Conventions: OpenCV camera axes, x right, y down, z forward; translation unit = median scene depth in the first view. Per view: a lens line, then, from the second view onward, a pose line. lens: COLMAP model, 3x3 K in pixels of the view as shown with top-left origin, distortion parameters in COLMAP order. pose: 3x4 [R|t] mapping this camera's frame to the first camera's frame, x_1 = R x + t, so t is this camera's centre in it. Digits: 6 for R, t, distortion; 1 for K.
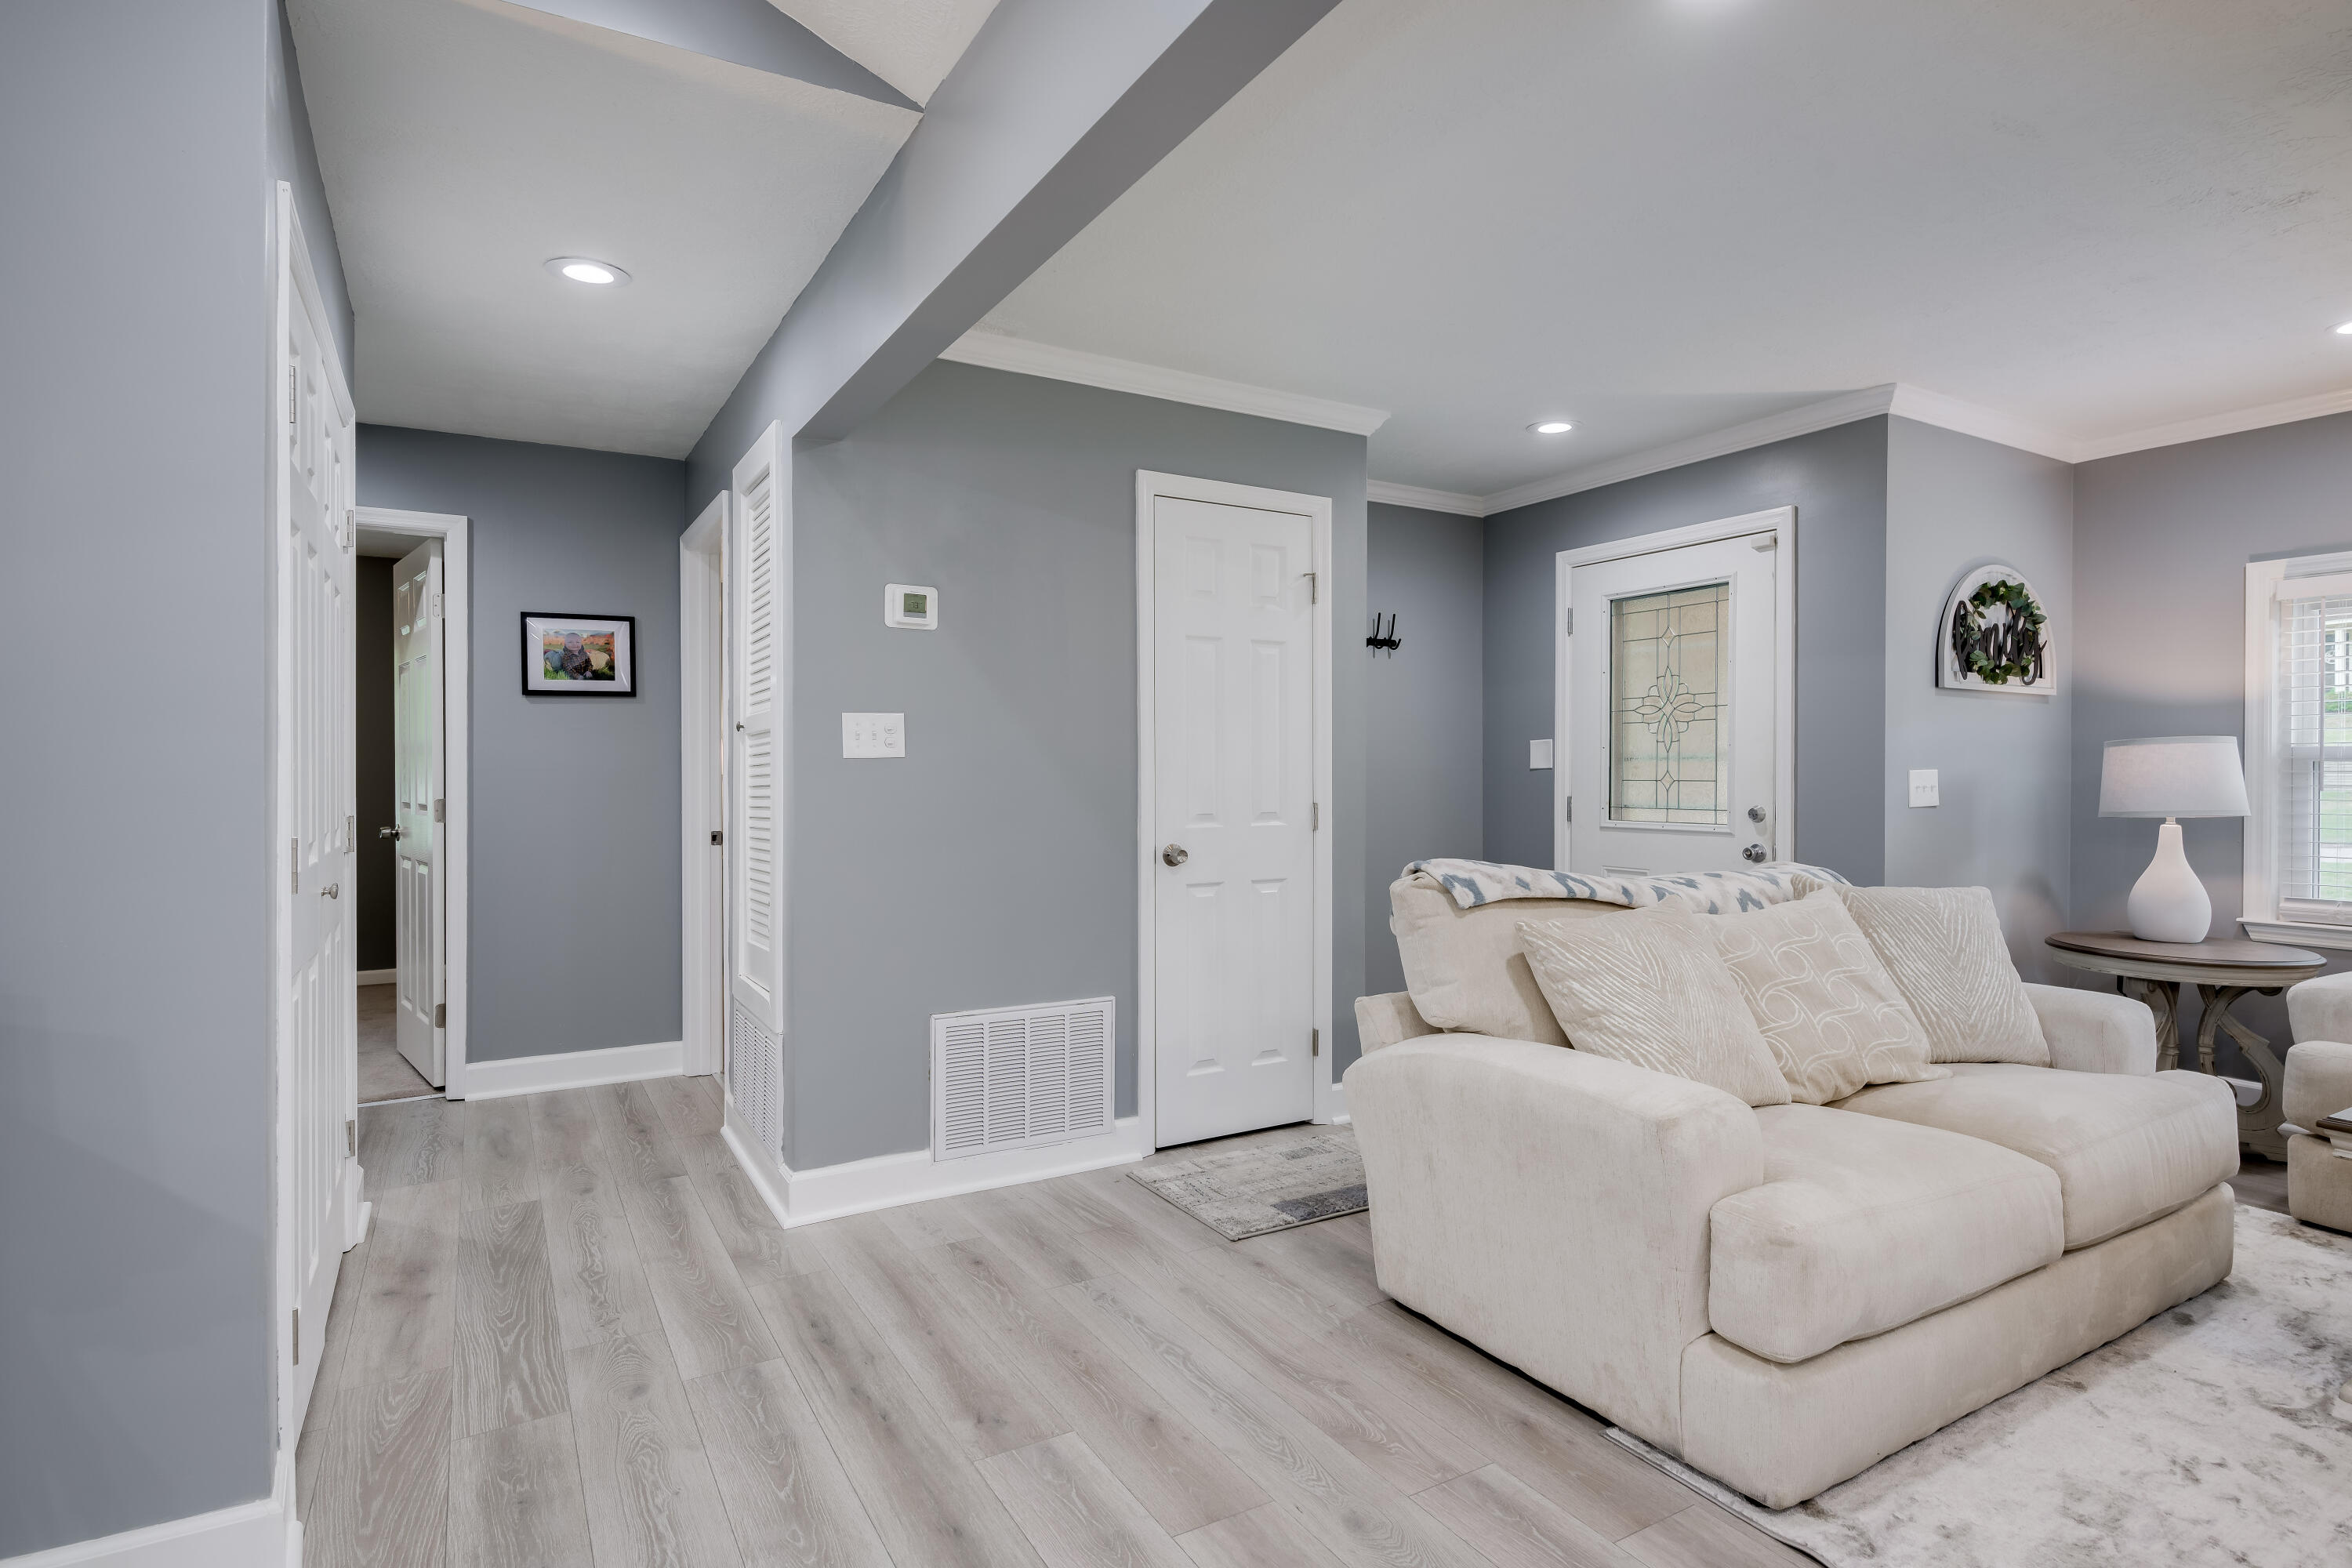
lens RADIAL K [[1184.9, 0, 1198.2], [0, 1184.9, 784.3], [0, 0, 1]] dist [-0.003291, 0.001114]
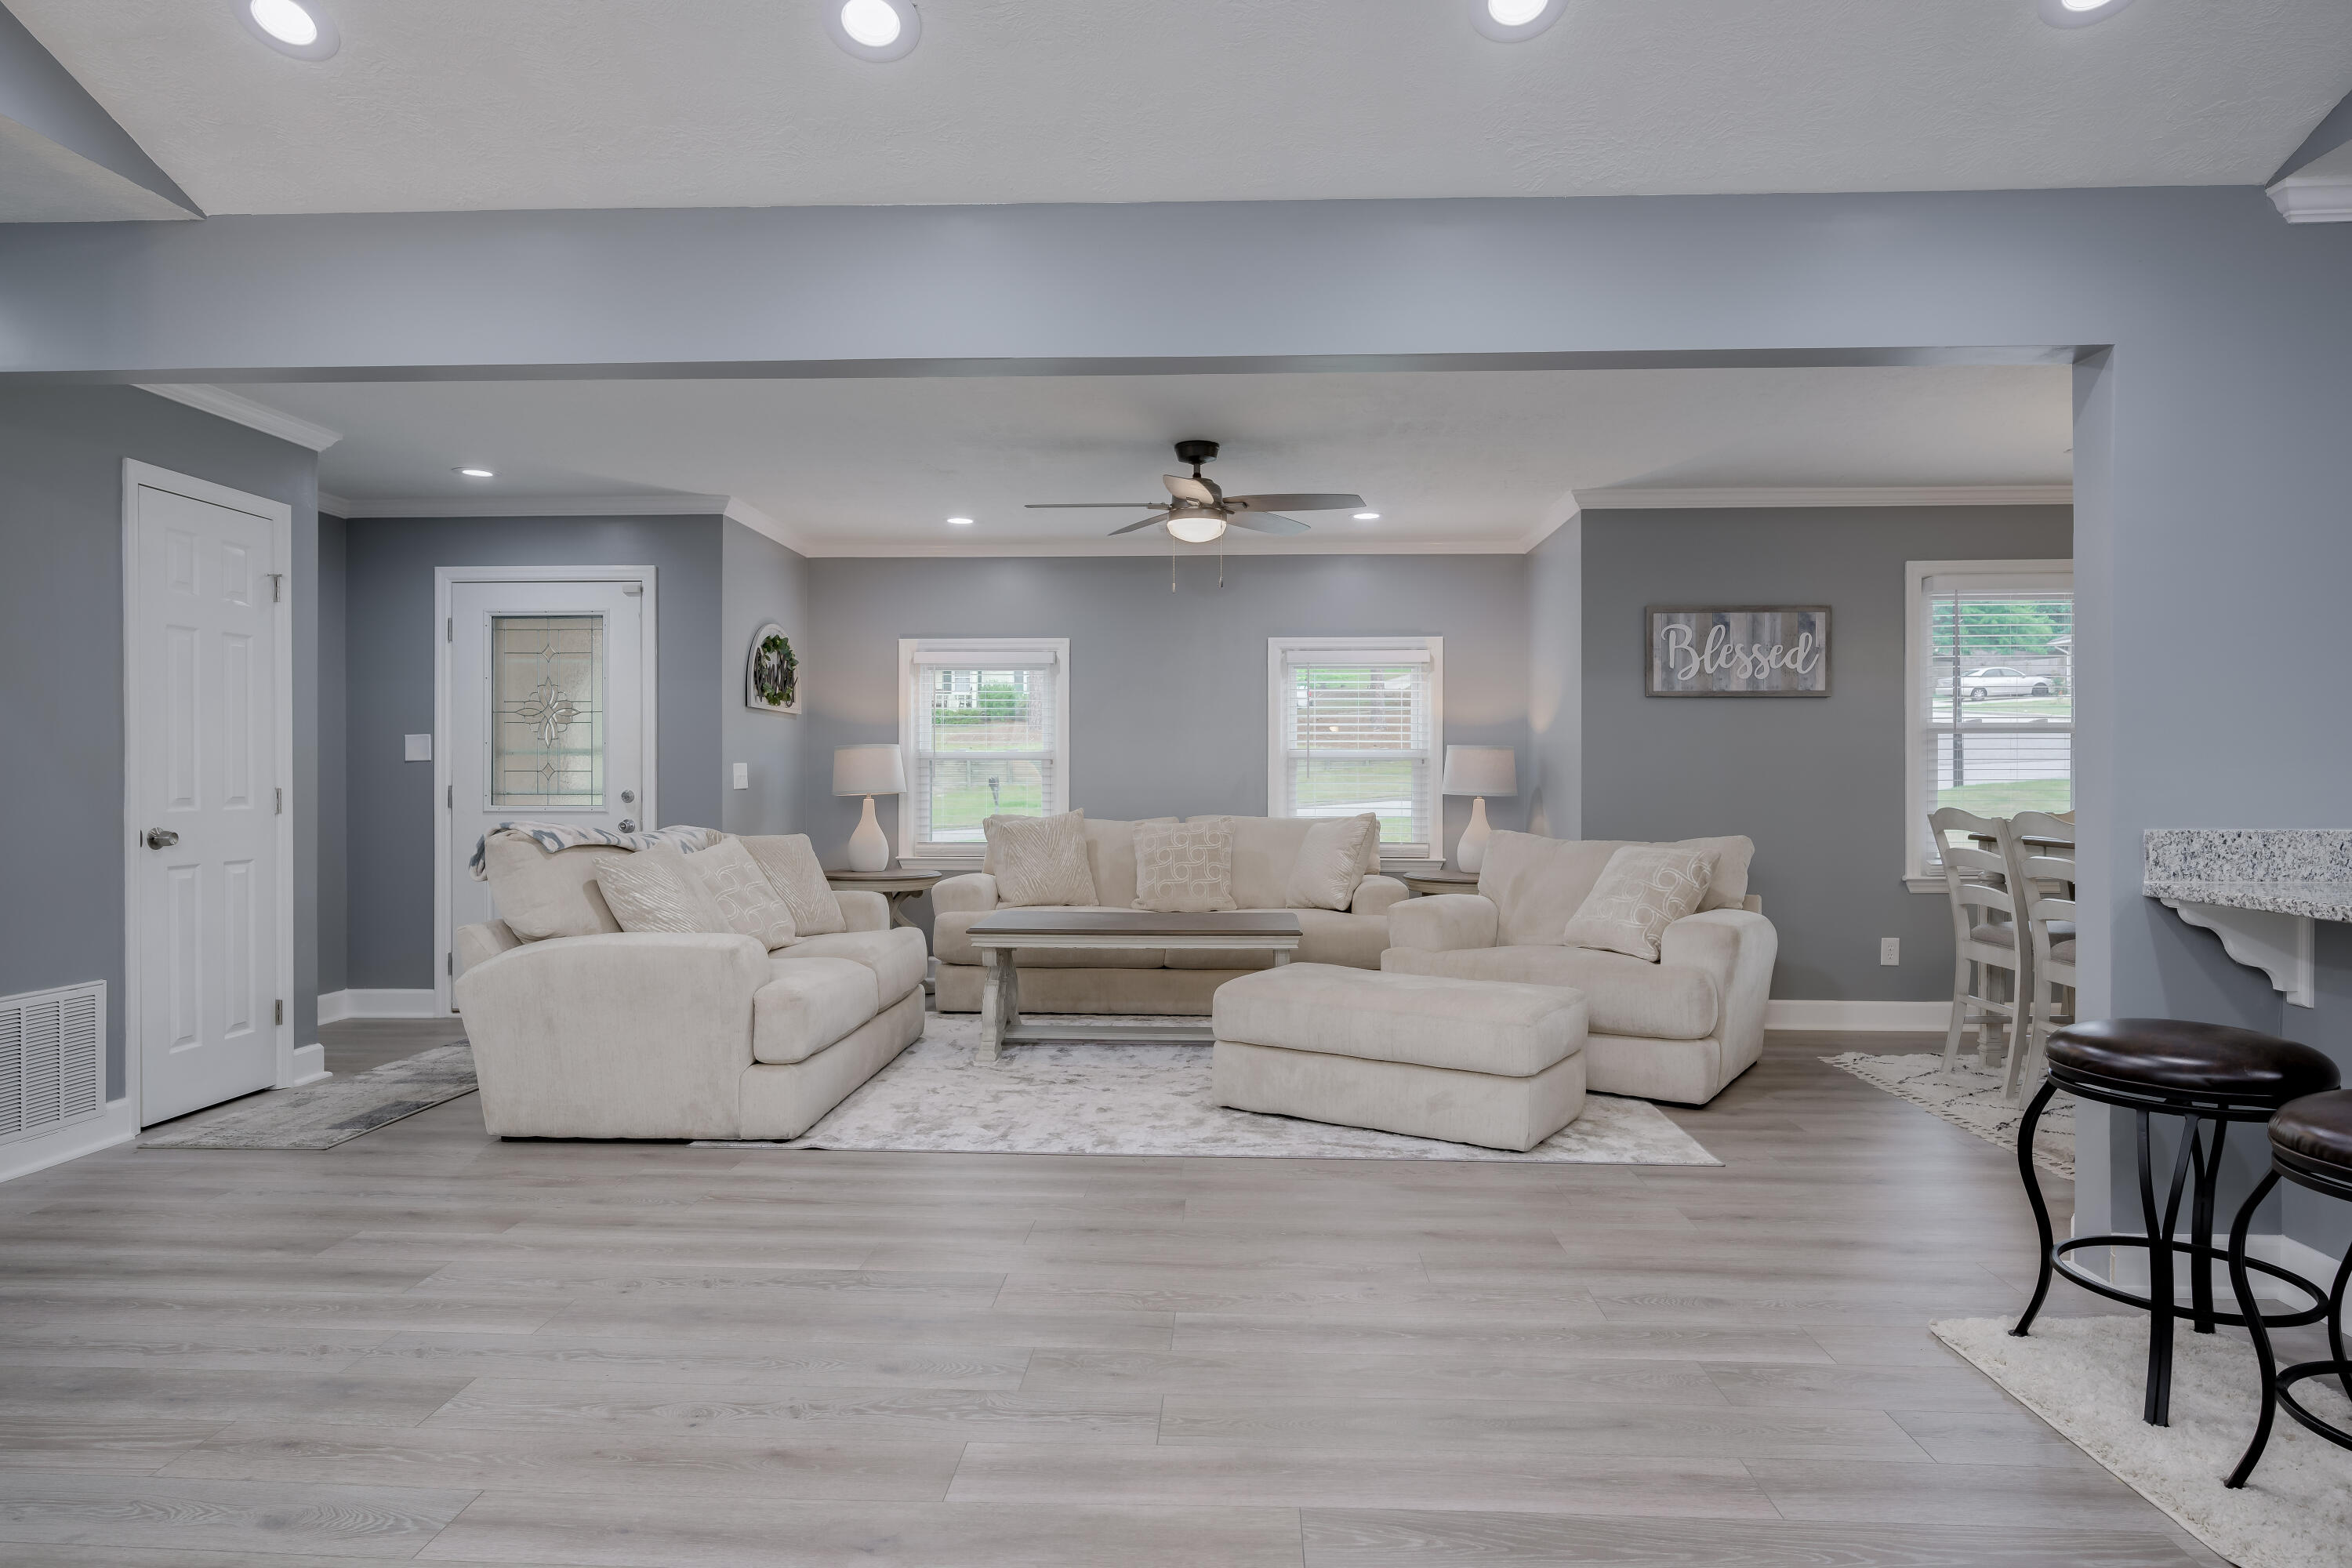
lens RADIAL K [[1378.1, 0, 1157.8], [0, 1378.1, 786.3], [0, 0, 1]] dist [-0.008616, 0.000876]
pose [[0.558304, -0.002855, 0.829631, -0.502642], [0.006332, 0.999980, -0.000820, 0.020677], [-0.829612, 0.005711, 0.558311, -0.363400]]
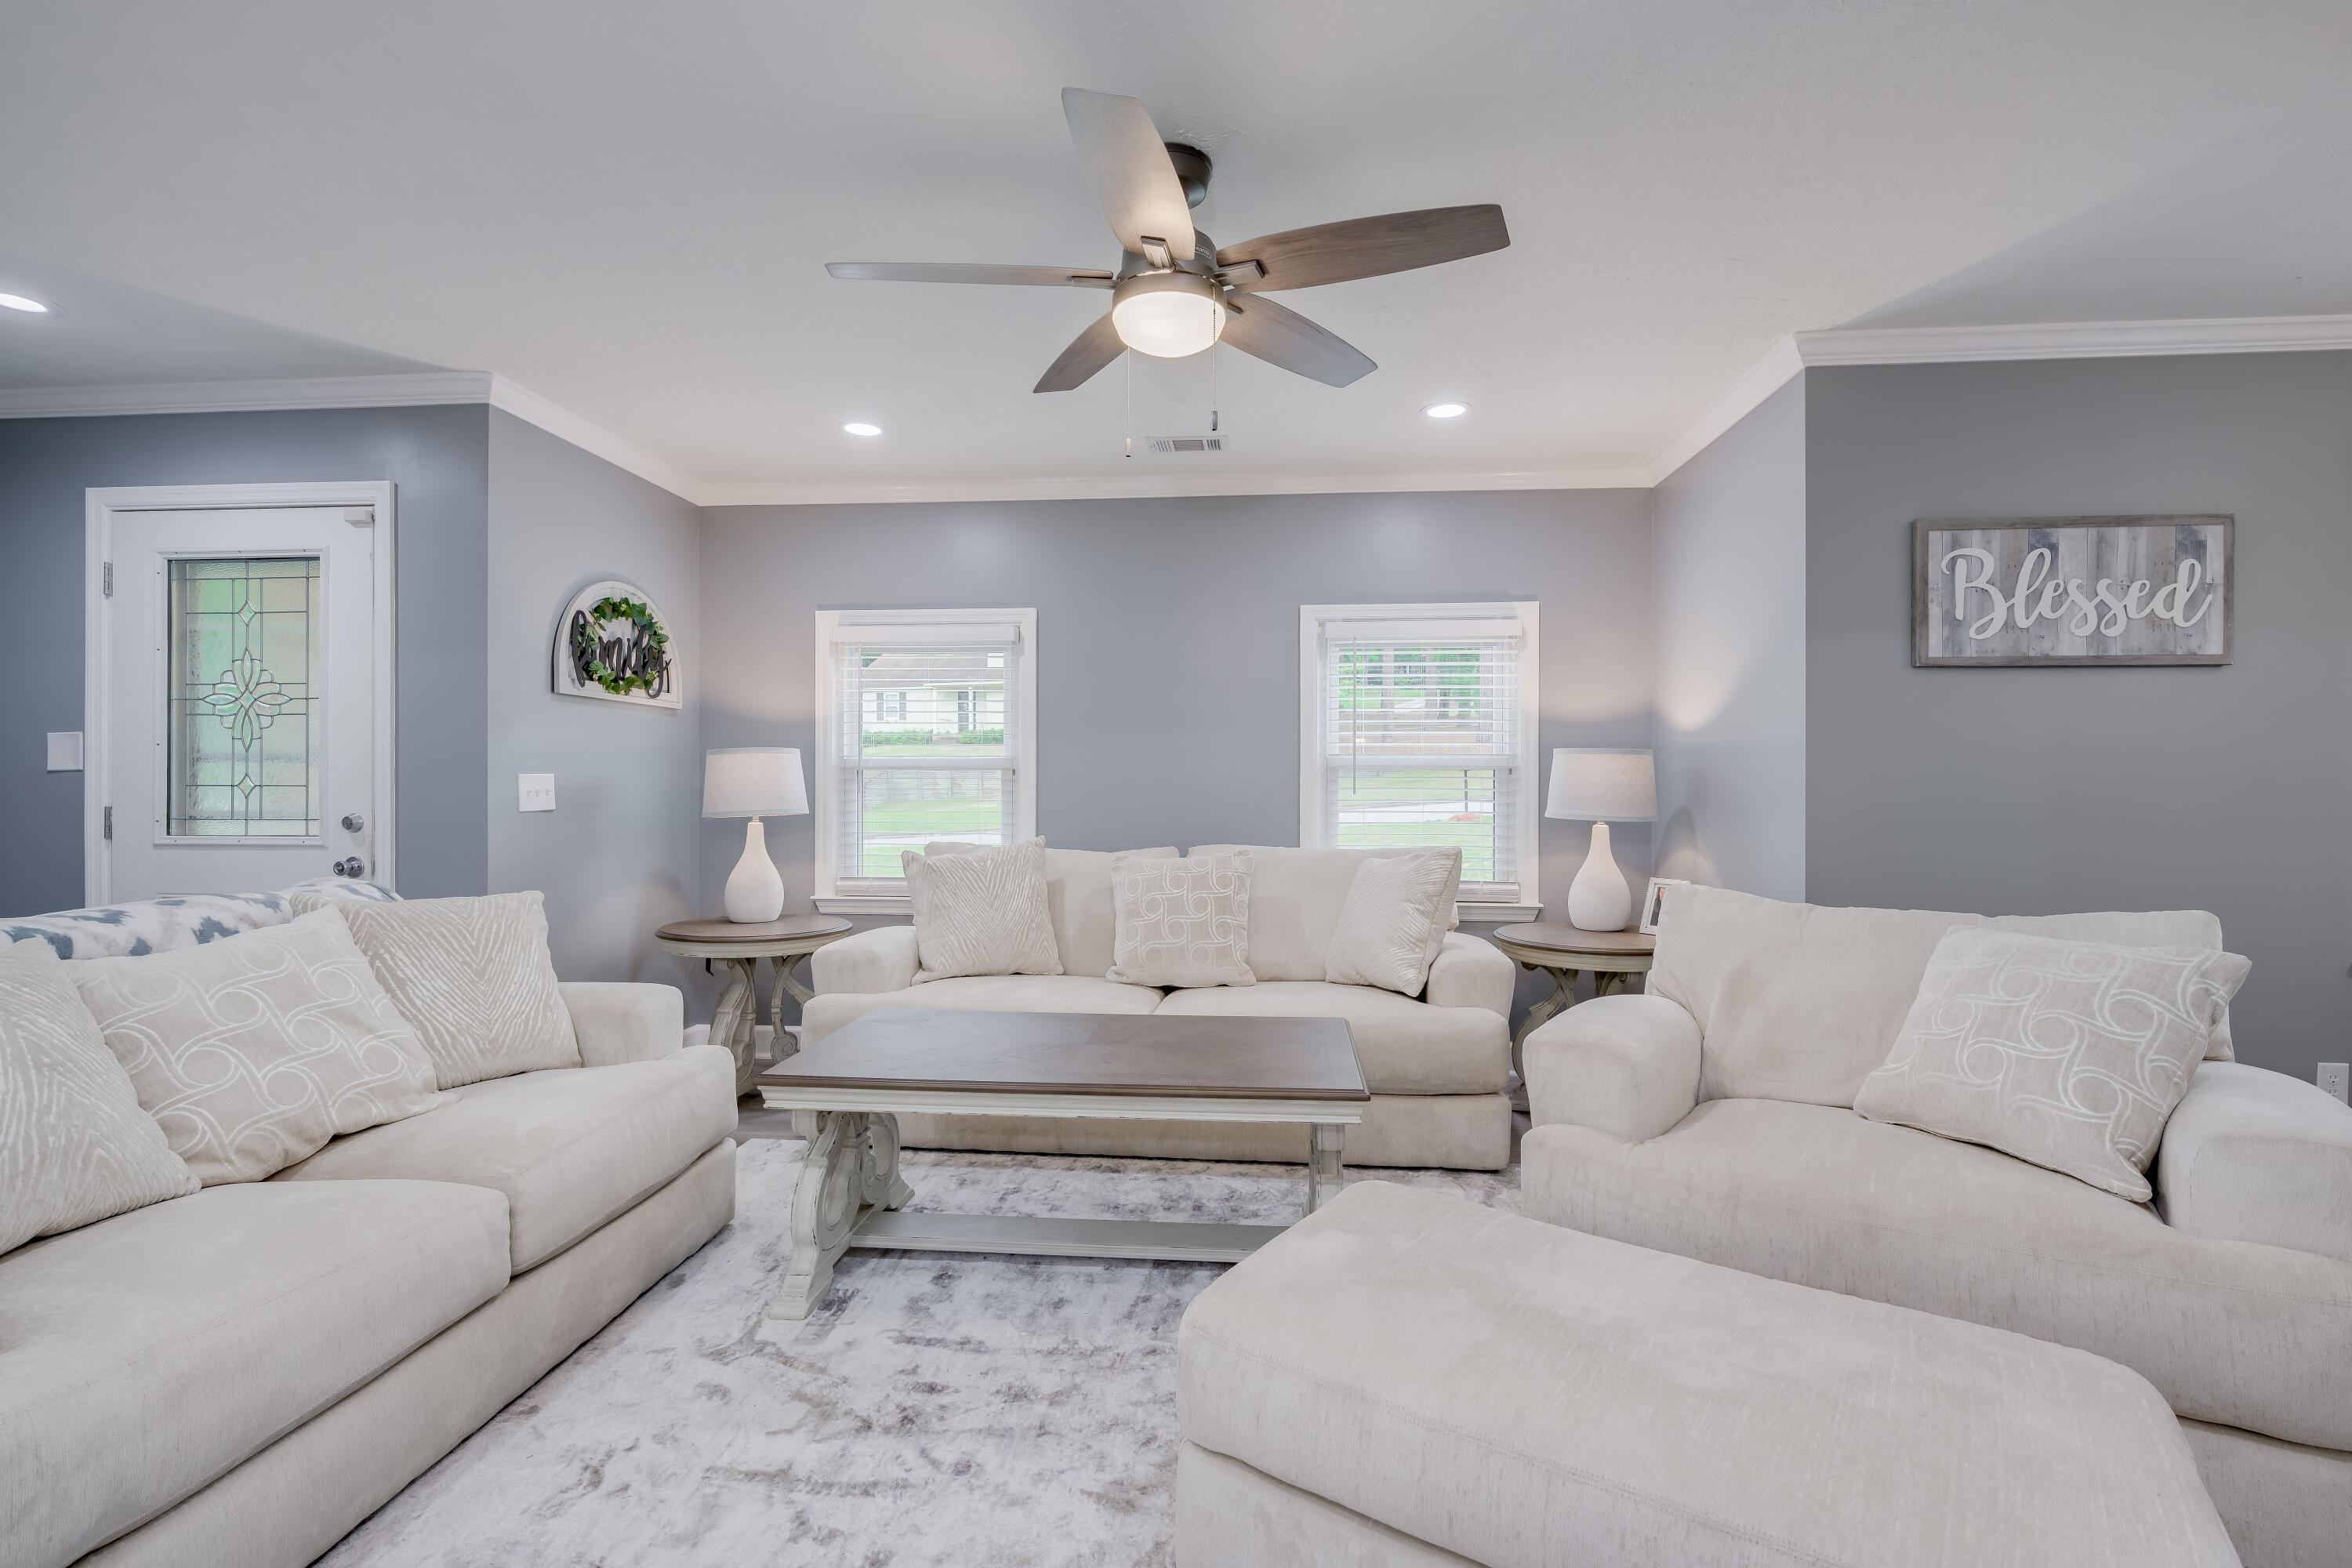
lens RADIAL K [[1060.2, 0, 1174.3], [0, 1060.2, 791.2], [0, 0, 1]] dist [-0.009199, 0.002949]
pose [[0.585219, -0.003026, 0.810869, 0.208275], [0.005659, 0.999984, -0.000352, 0.005807], [-0.810855, 0.004795, 0.585227, 0.043359]]
